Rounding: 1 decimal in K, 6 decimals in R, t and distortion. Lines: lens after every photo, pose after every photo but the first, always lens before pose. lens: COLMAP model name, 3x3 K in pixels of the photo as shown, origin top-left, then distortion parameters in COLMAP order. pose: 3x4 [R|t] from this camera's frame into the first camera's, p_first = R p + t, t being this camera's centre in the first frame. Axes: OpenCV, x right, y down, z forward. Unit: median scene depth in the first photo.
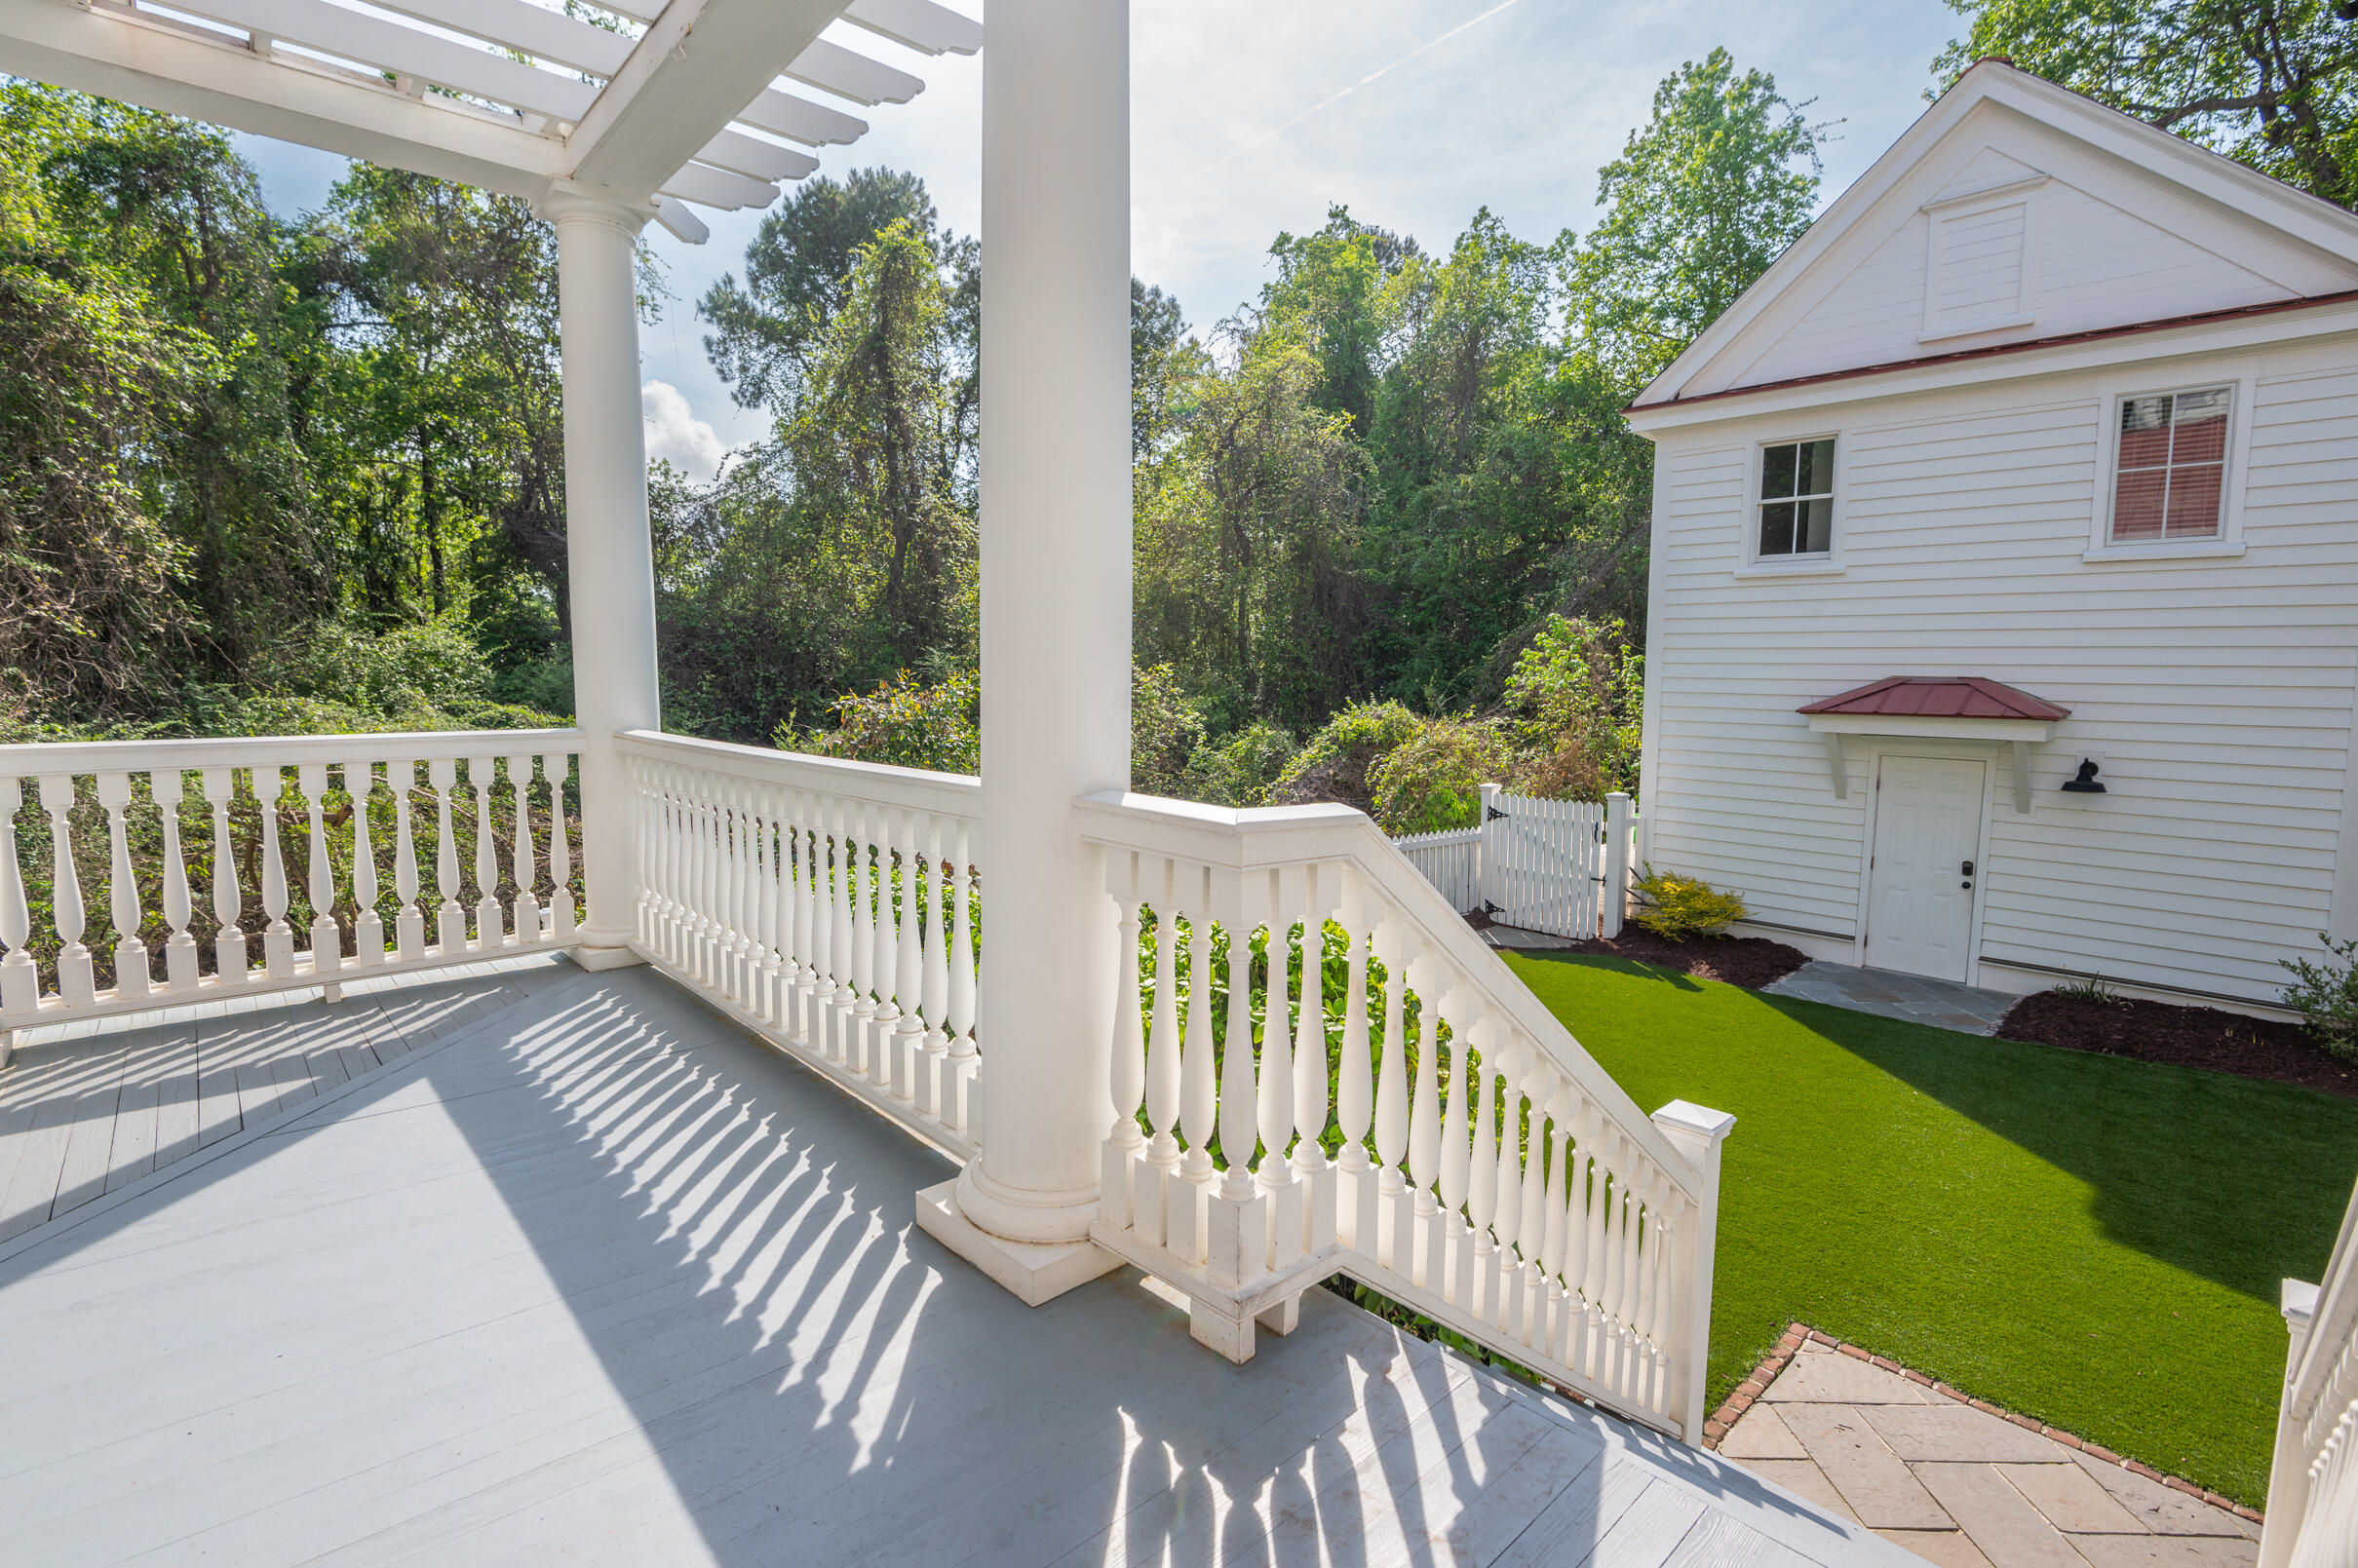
lens RADIAL K [[1094.6, 0, 1175.5], [0, 1094.6, 778.1], [0, 0, 1]] dist [-0.018693, -0.000250]
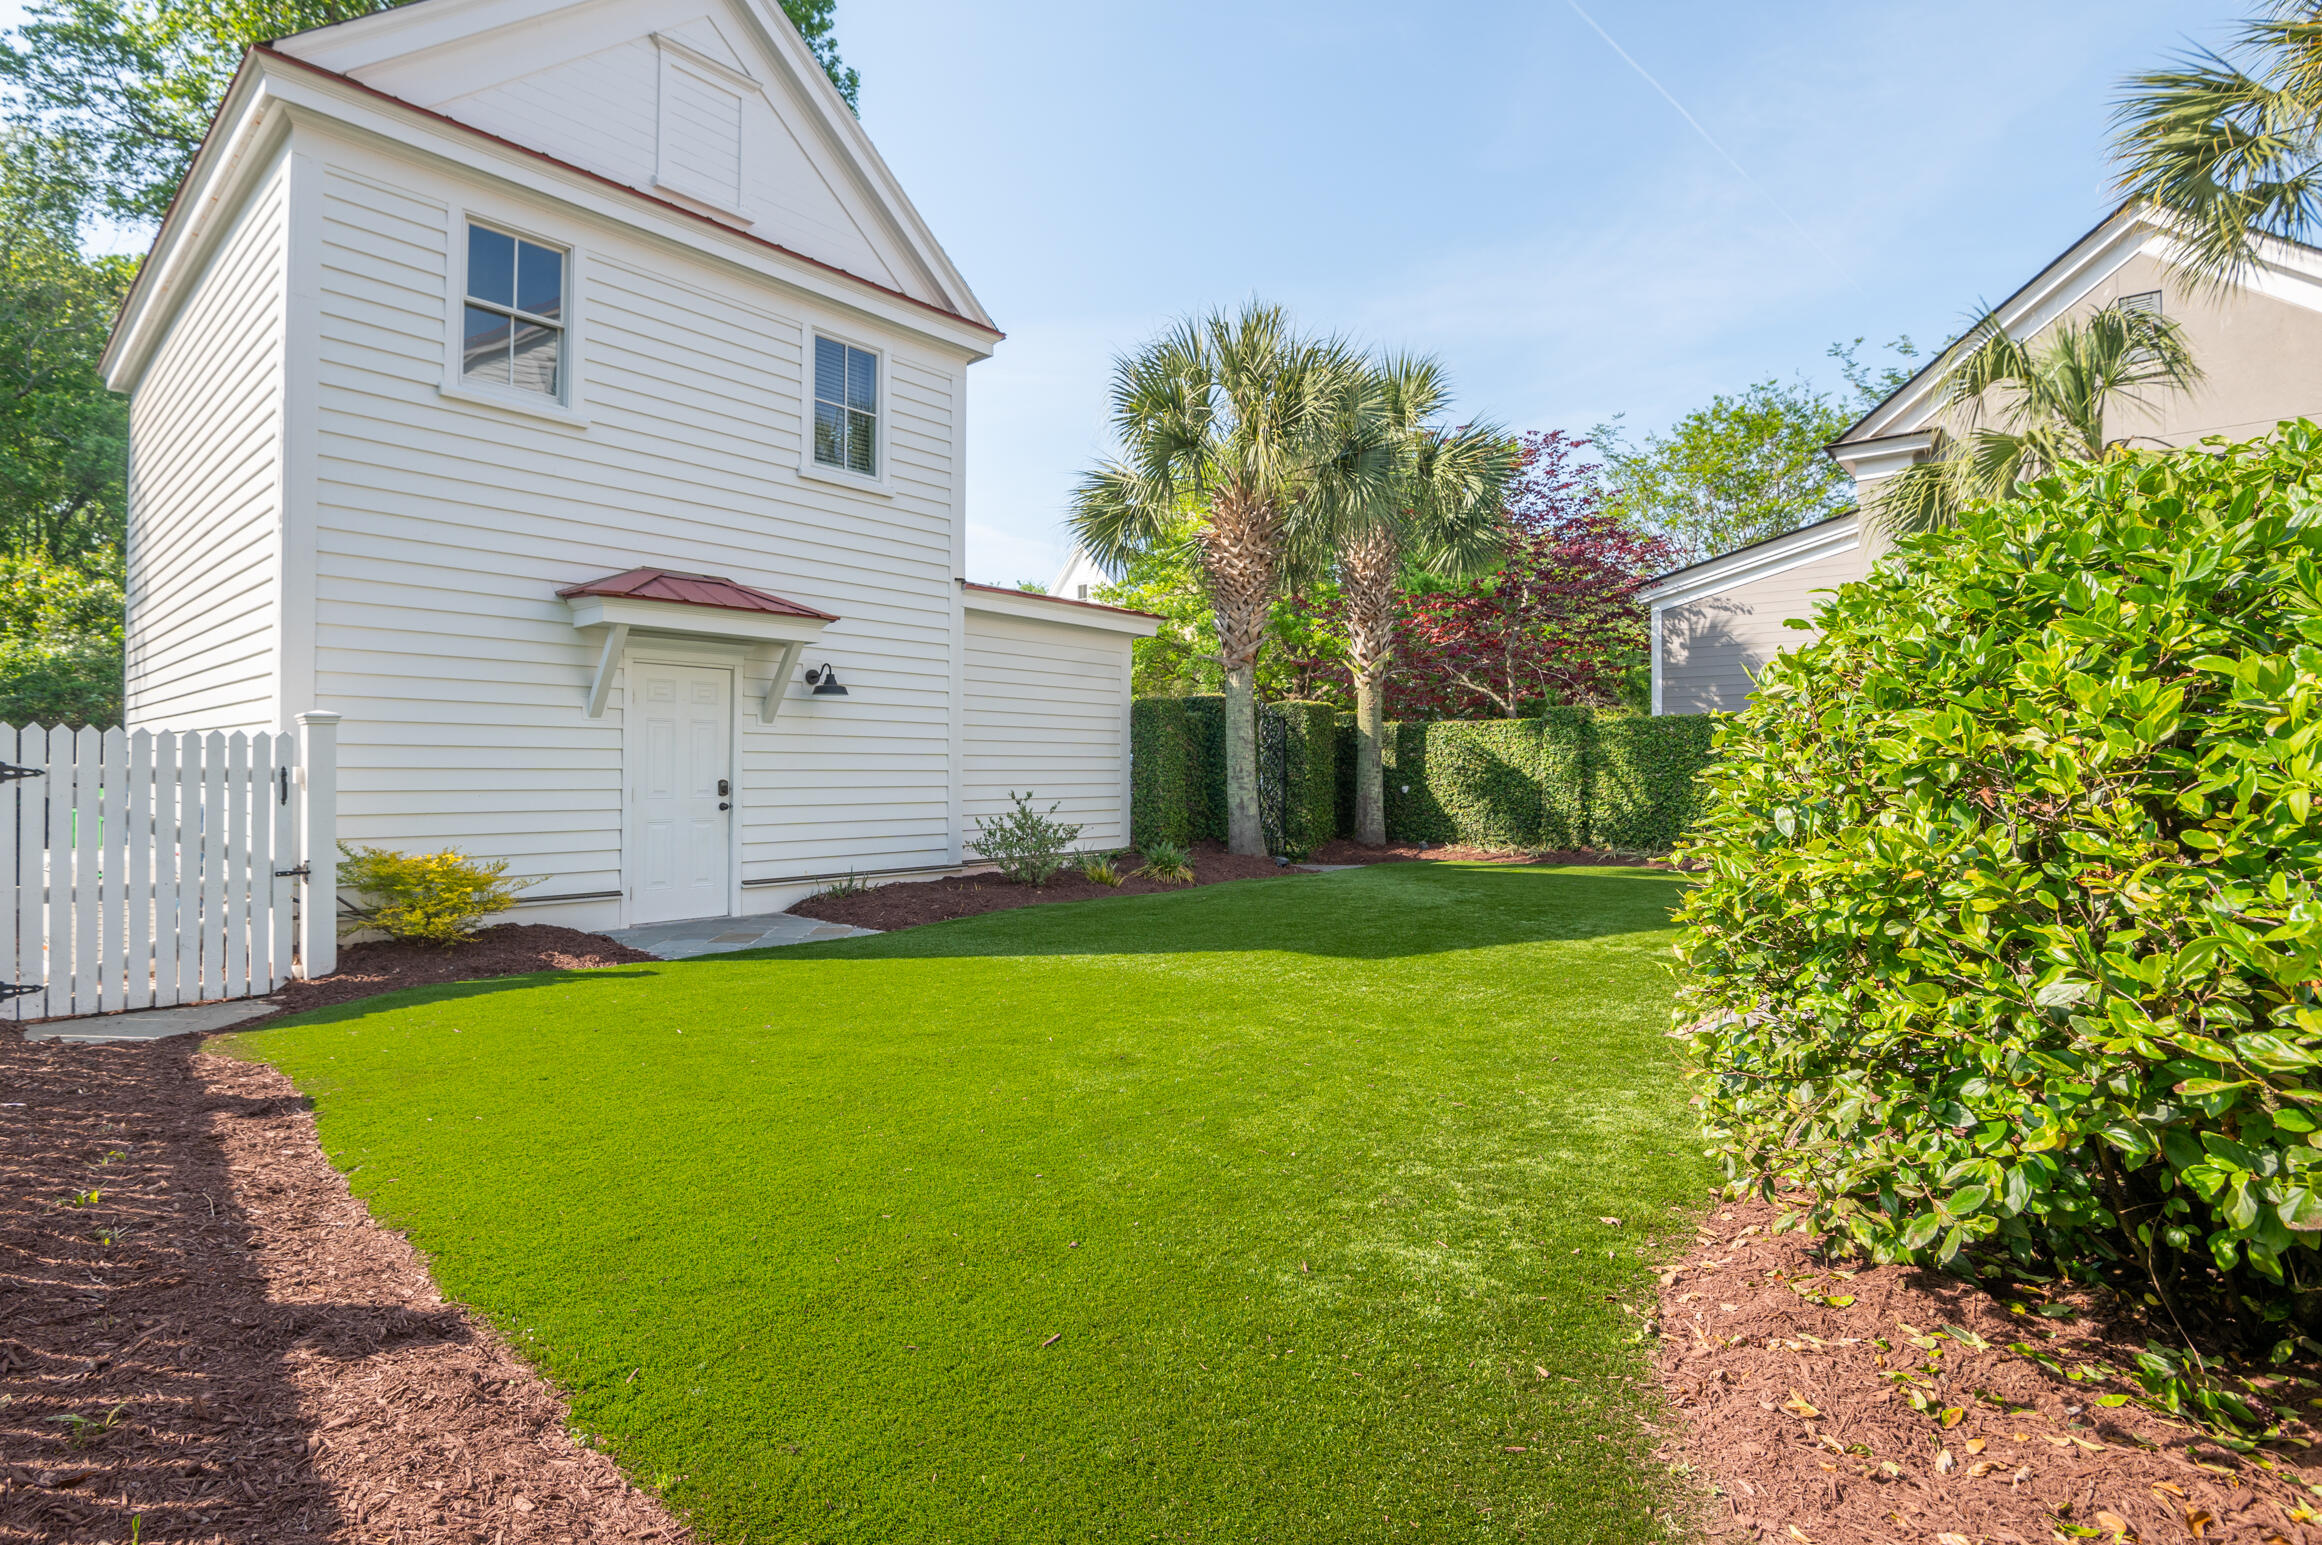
lens RADIAL K [[1078.0, 0, 1161.1], [0, 1078.0, 776.8], [0, 0, 1]] dist [-0.018693, -0.000250]
pose [[-0.098385, -0.014662, 0.995040, -0.201340], [0.097658, 0.994923, 0.024317, 0.088151], [-0.990345, 0.099566, -0.096453, 0.723469]]
